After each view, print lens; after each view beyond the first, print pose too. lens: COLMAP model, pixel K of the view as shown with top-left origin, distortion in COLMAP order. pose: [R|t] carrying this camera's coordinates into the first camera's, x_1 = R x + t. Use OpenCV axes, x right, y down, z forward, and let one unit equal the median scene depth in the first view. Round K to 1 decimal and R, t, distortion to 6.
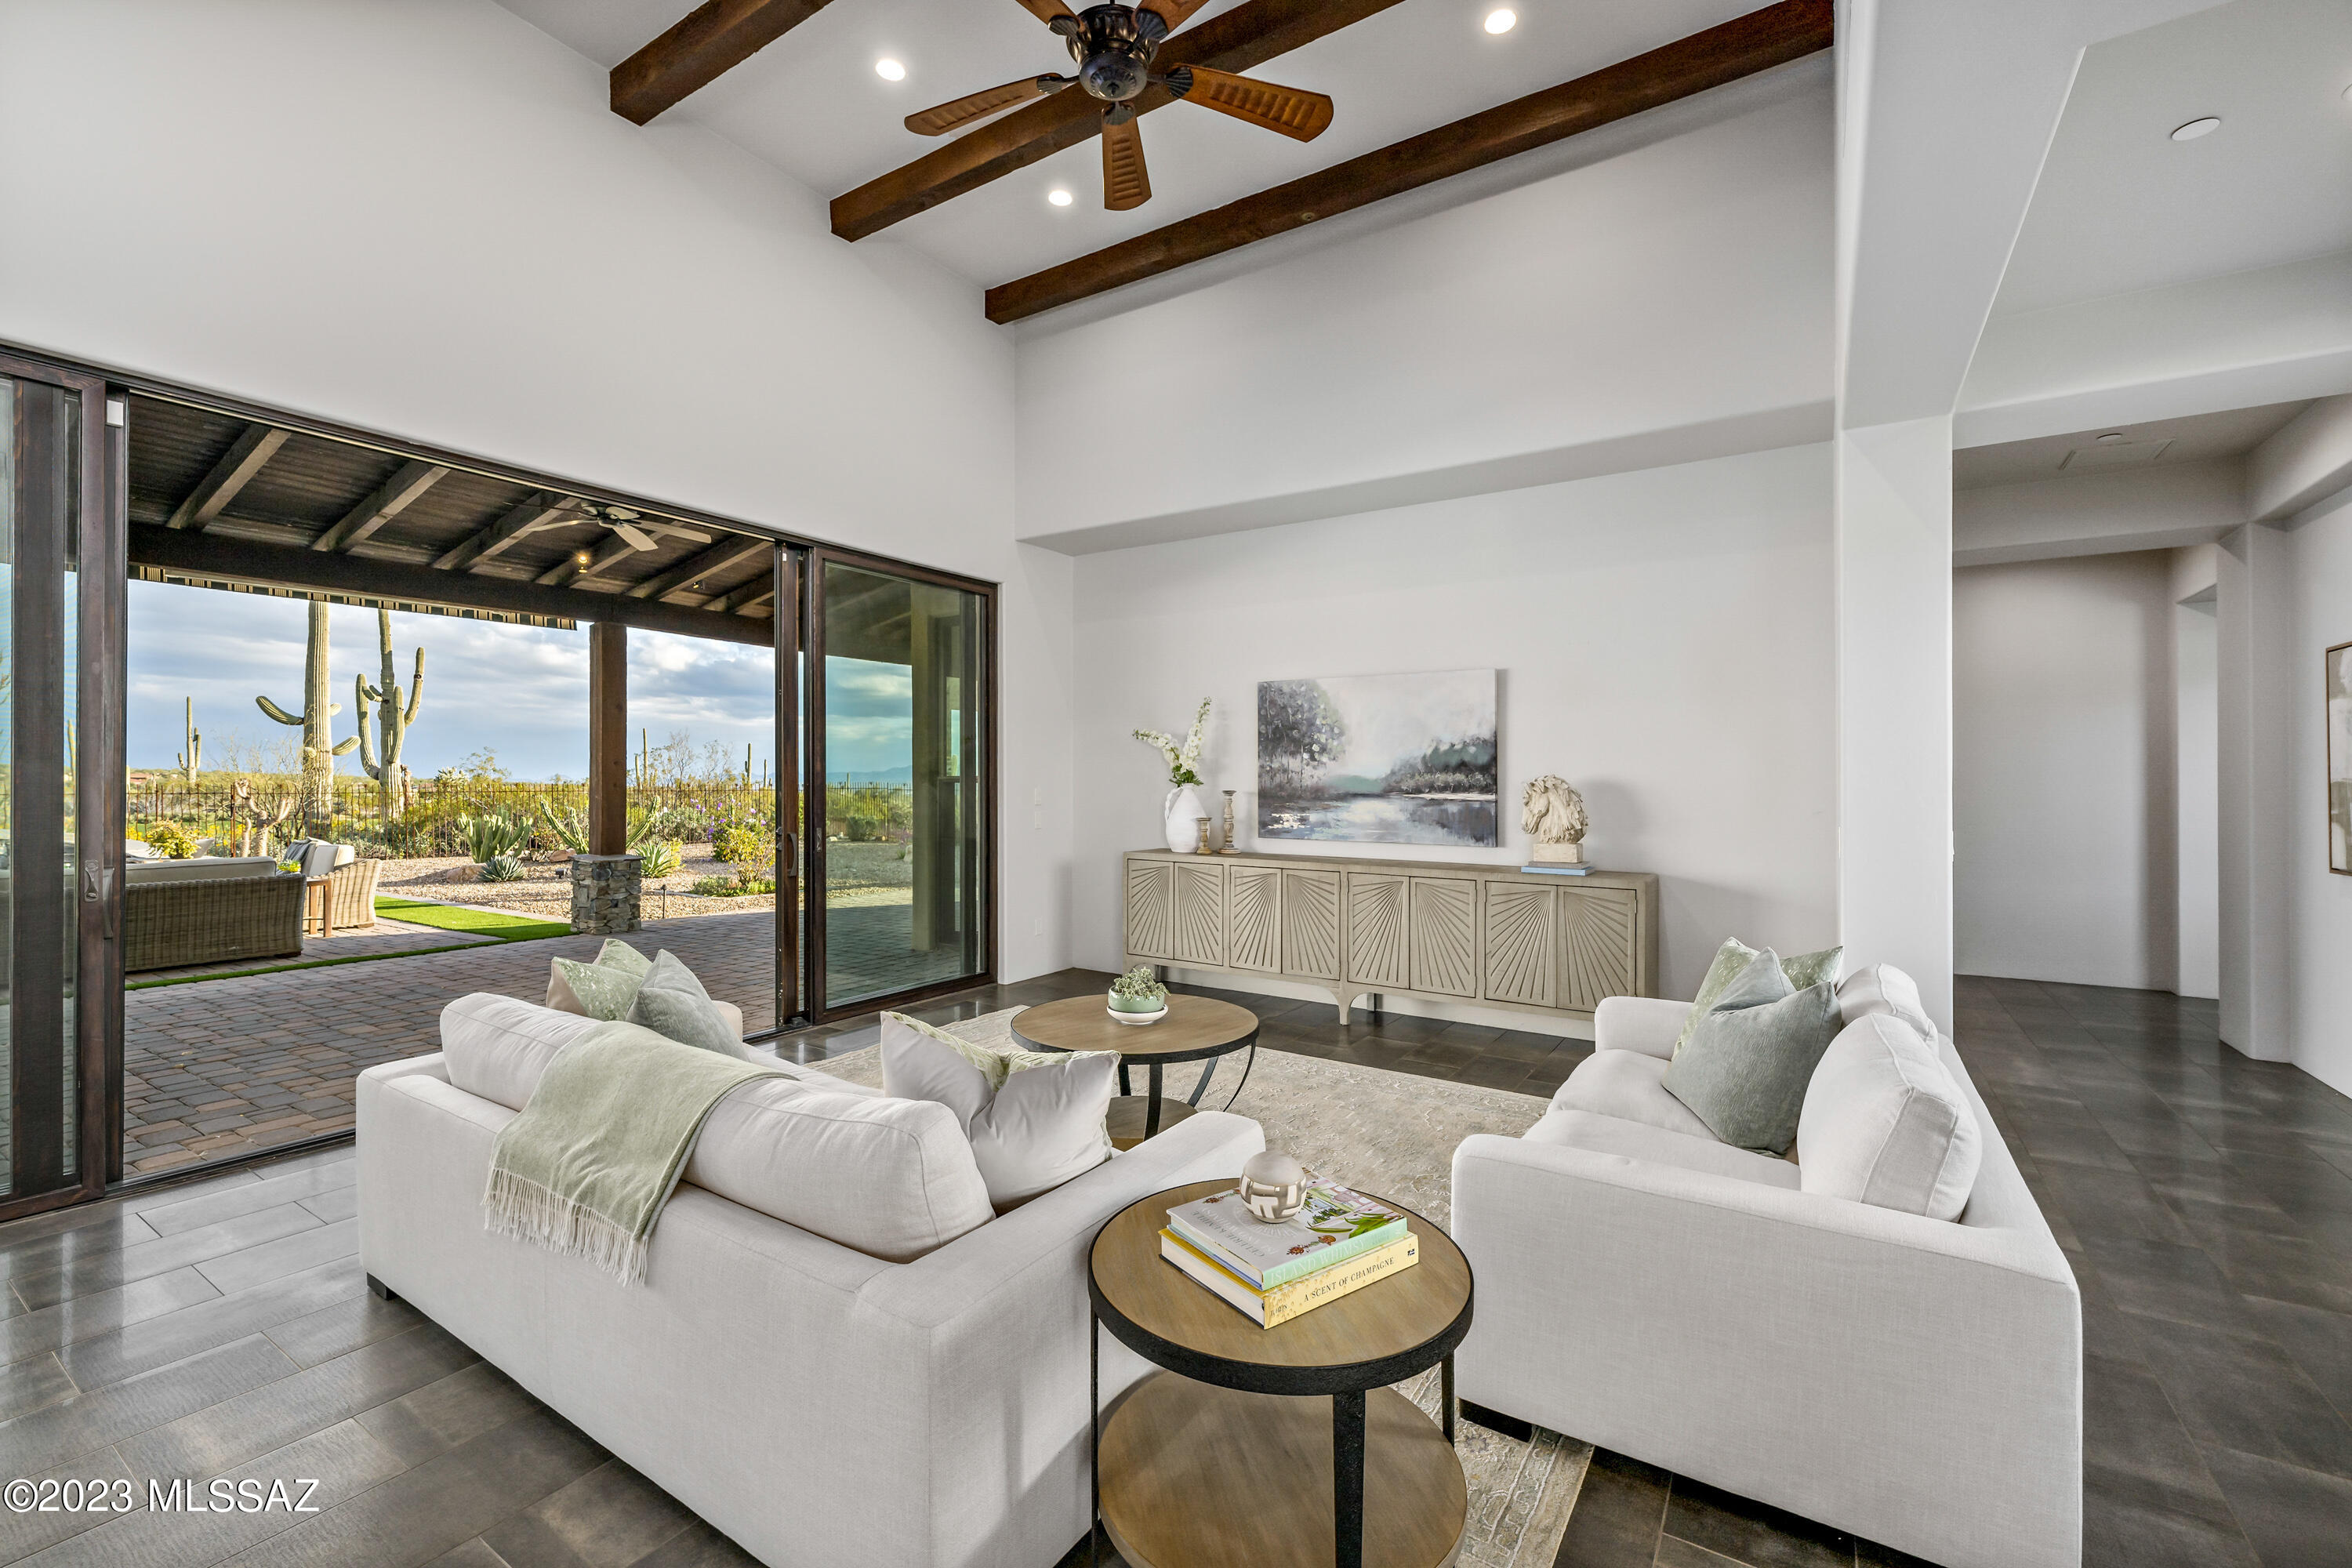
lens RADIAL K [[977.9, 0, 1182.4], [0, 977.9, 785.0], [0, 0, 1]] dist [0.013648, 0.000099]
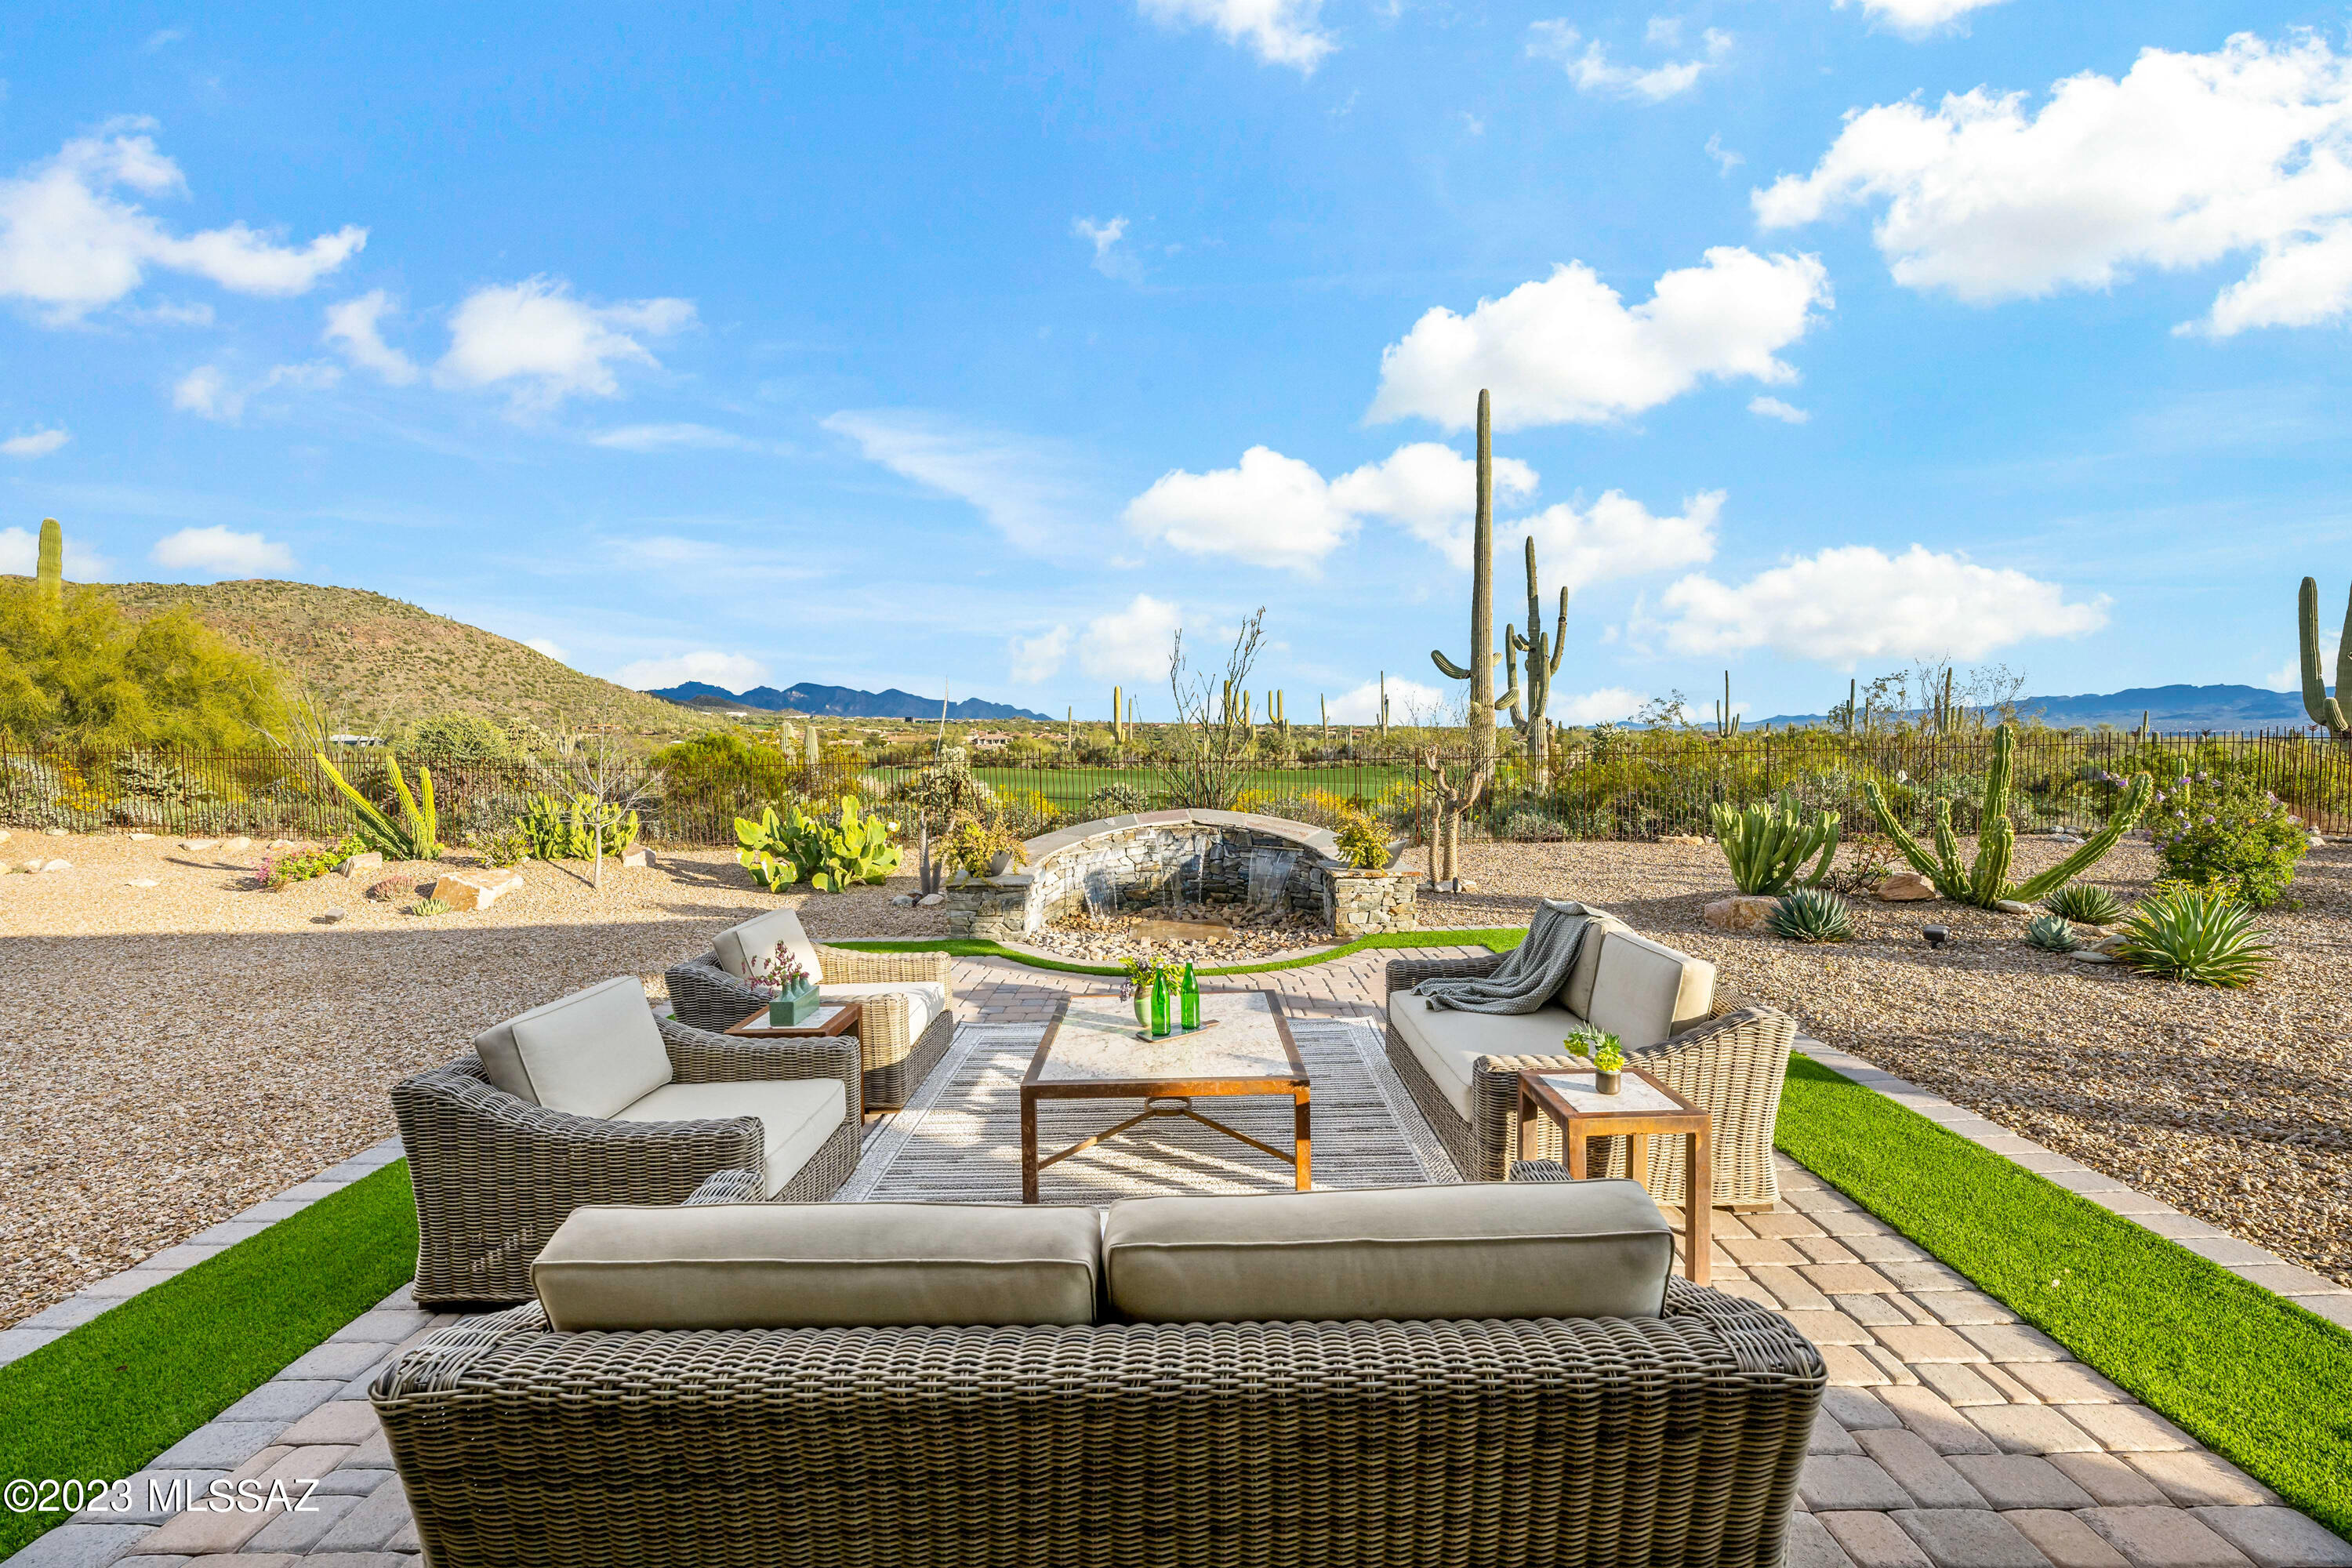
lens RADIAL K [[953.8, 0, 1176.9], [0, 953.8, 777.8], [0, 0, 1]] dist [-0.000103, 0.000005]
pose [[0.539098, 0.021264, -0.841975, -0.280779], [0.020468, 0.999055, 0.038336, -0.007461], [0.841994, -0.037901, 0.538153, 0.282369]]
